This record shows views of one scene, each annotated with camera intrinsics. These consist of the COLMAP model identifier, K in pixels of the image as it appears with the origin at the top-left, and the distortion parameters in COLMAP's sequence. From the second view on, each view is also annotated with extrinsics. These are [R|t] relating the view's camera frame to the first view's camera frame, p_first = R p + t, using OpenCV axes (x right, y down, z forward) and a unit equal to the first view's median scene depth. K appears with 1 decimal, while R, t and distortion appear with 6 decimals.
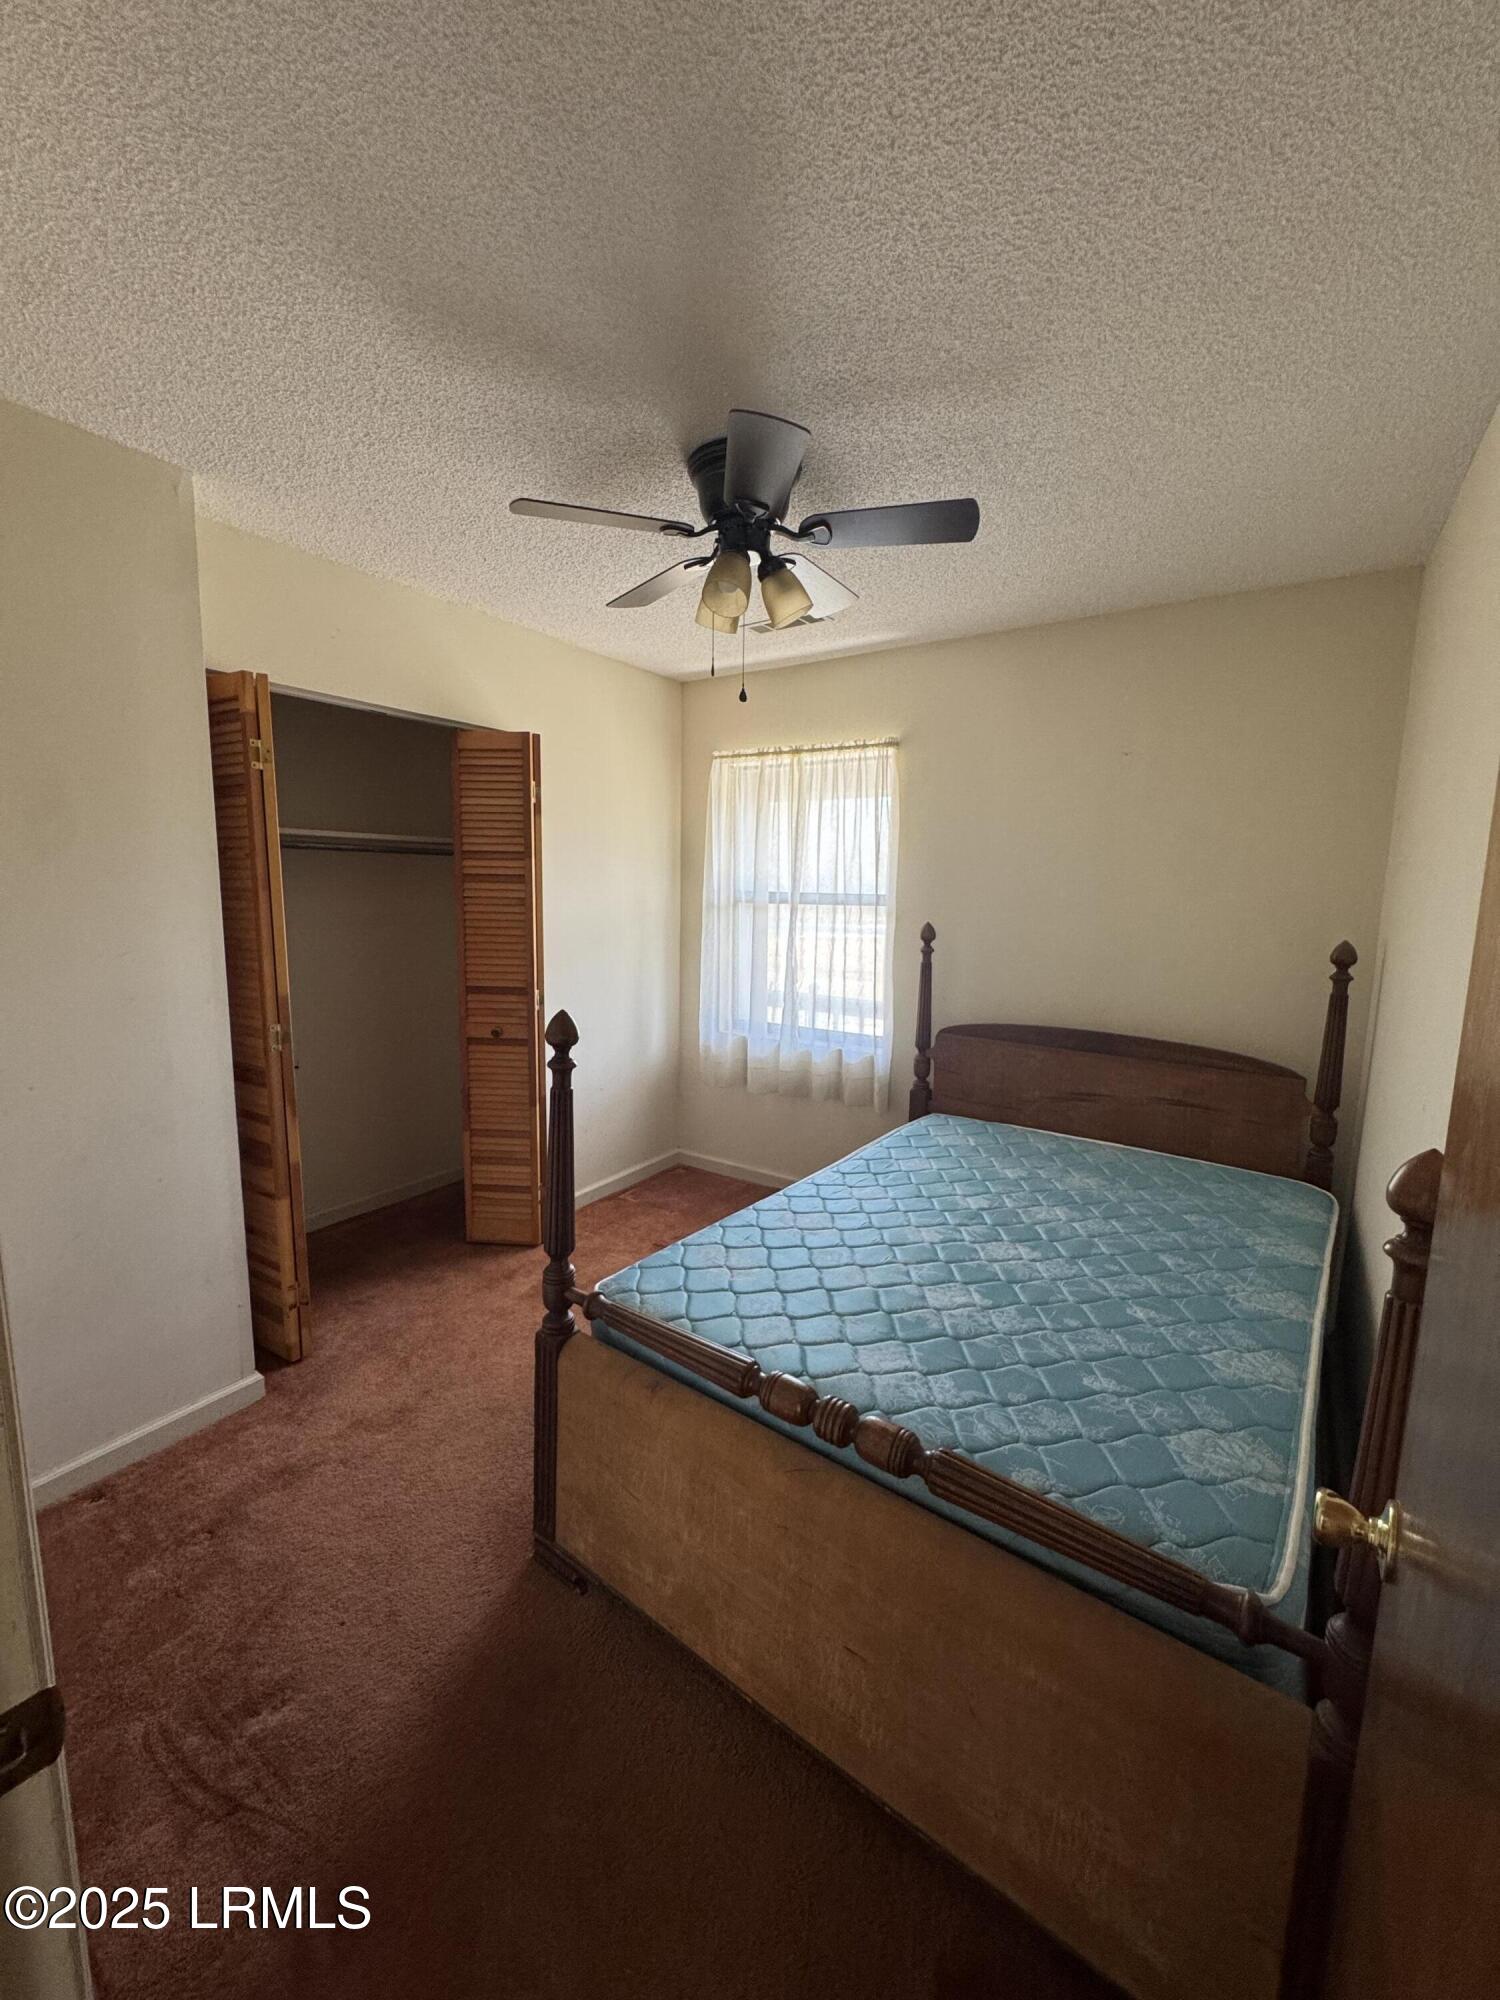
lens RADIAL K [[802.0, 0, 750.0], [0, 802.0, 1000.0], [0, 0, 1]] dist [-0.001496, 0.000001]
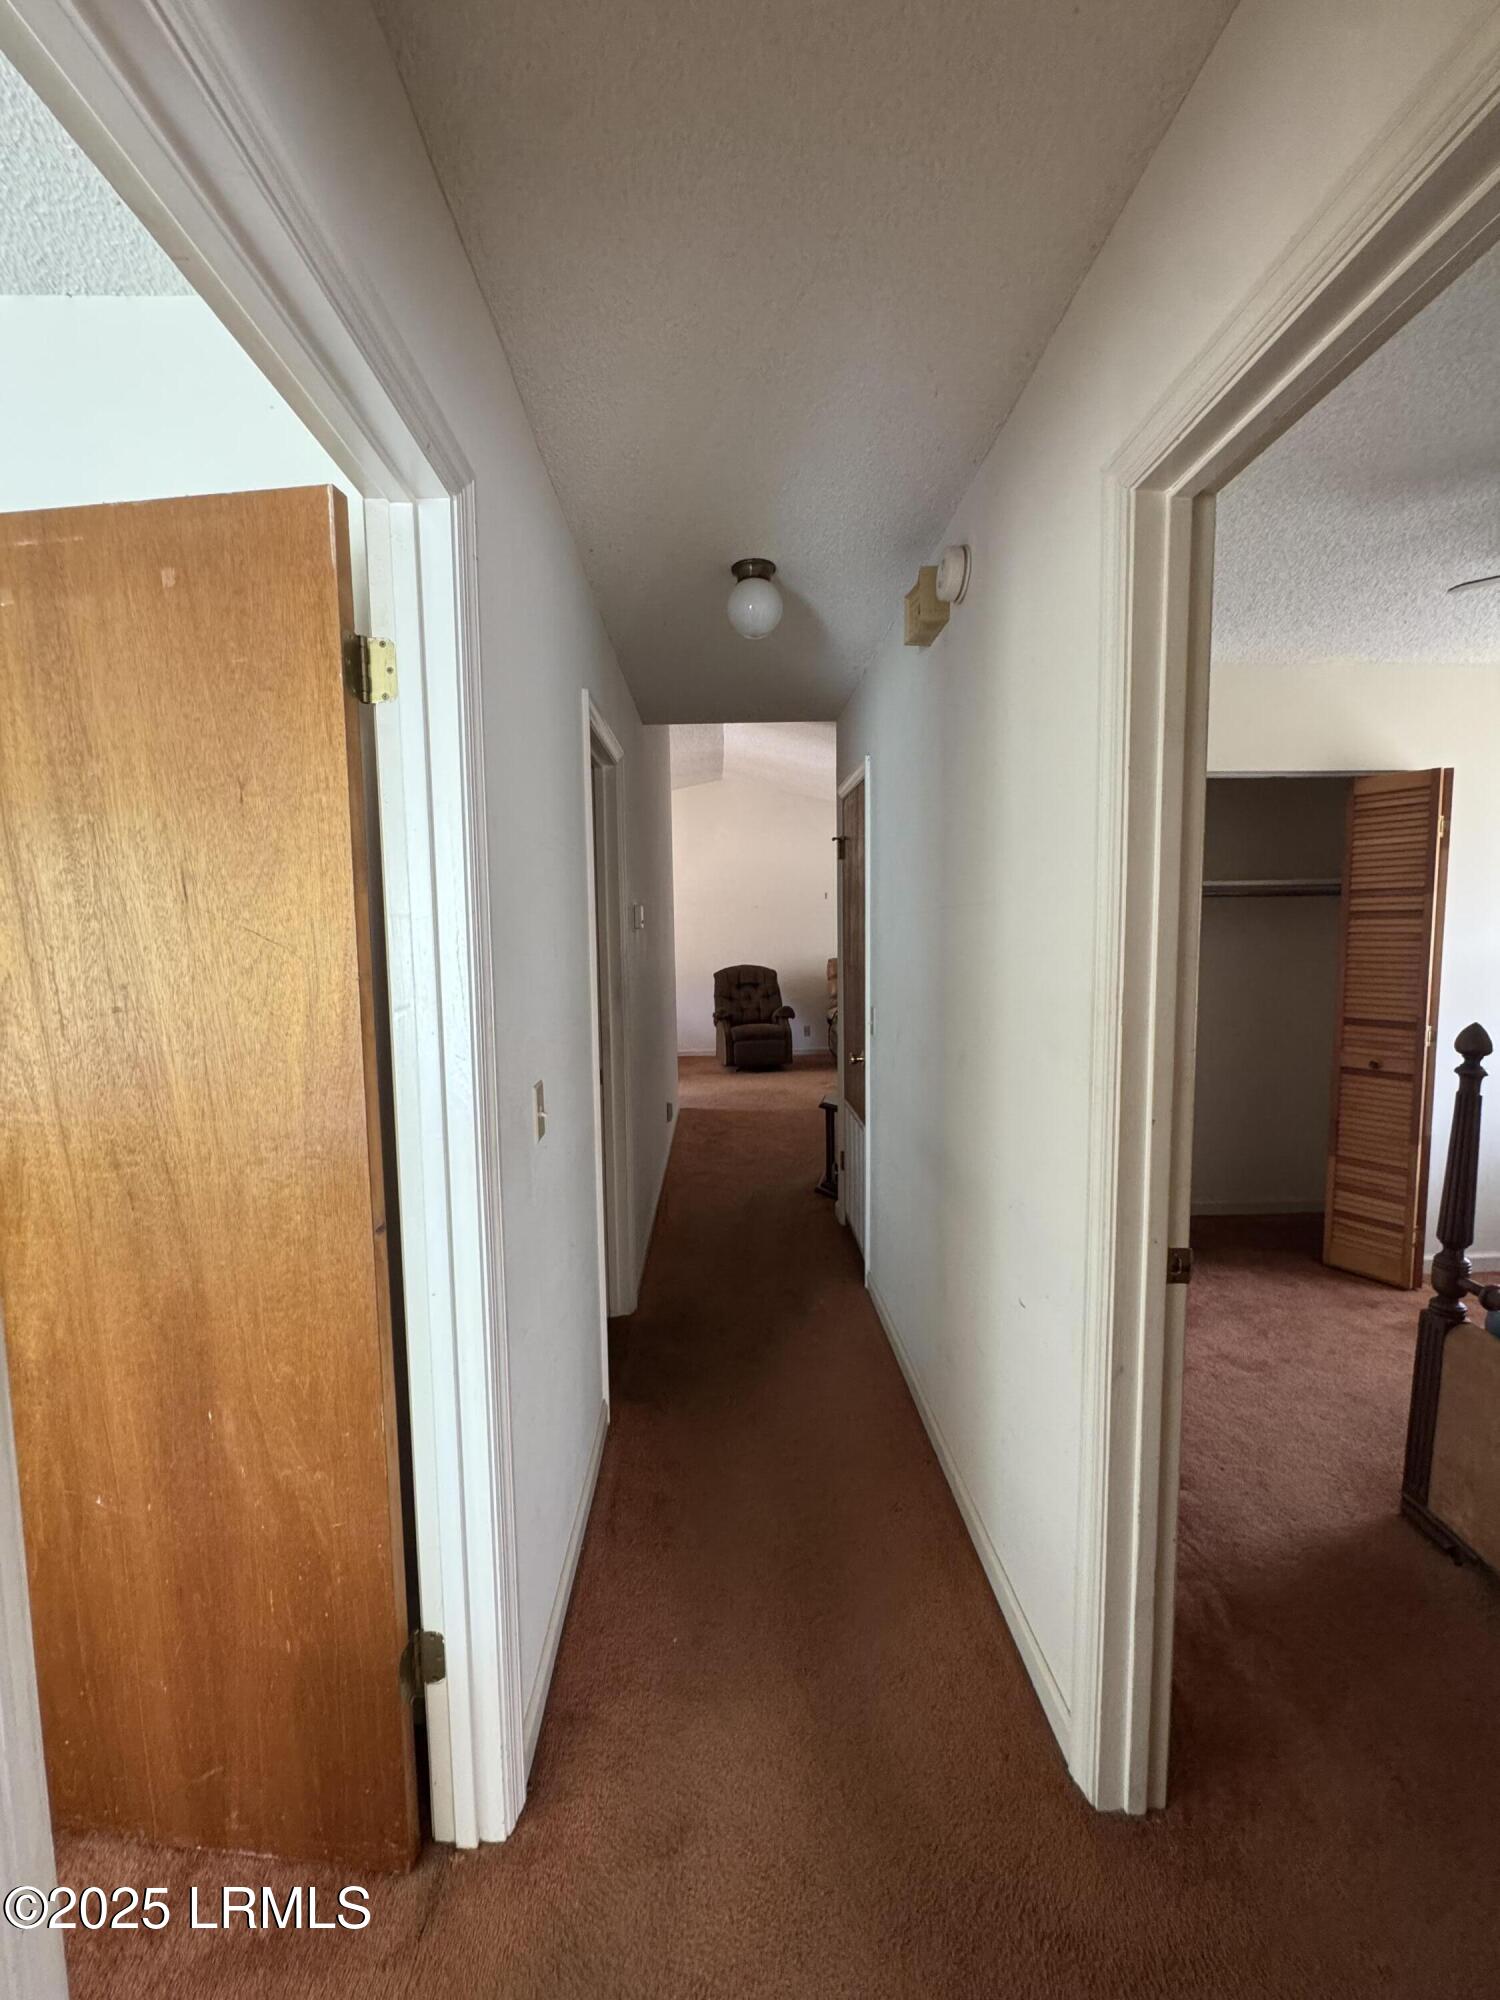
lens RADIAL K [[802.0, 0, 750.0], [0, 802.0, 1000.0], [0, 0, 1]] dist [-0.001496, 0.000001]
pose [[0.585849, 0.042495, -0.809305, 0.041399], [-0.093247, 0.995527, -0.015228, 0.050672], [0.805038, 0.084387, 0.587191, -0.259297]]
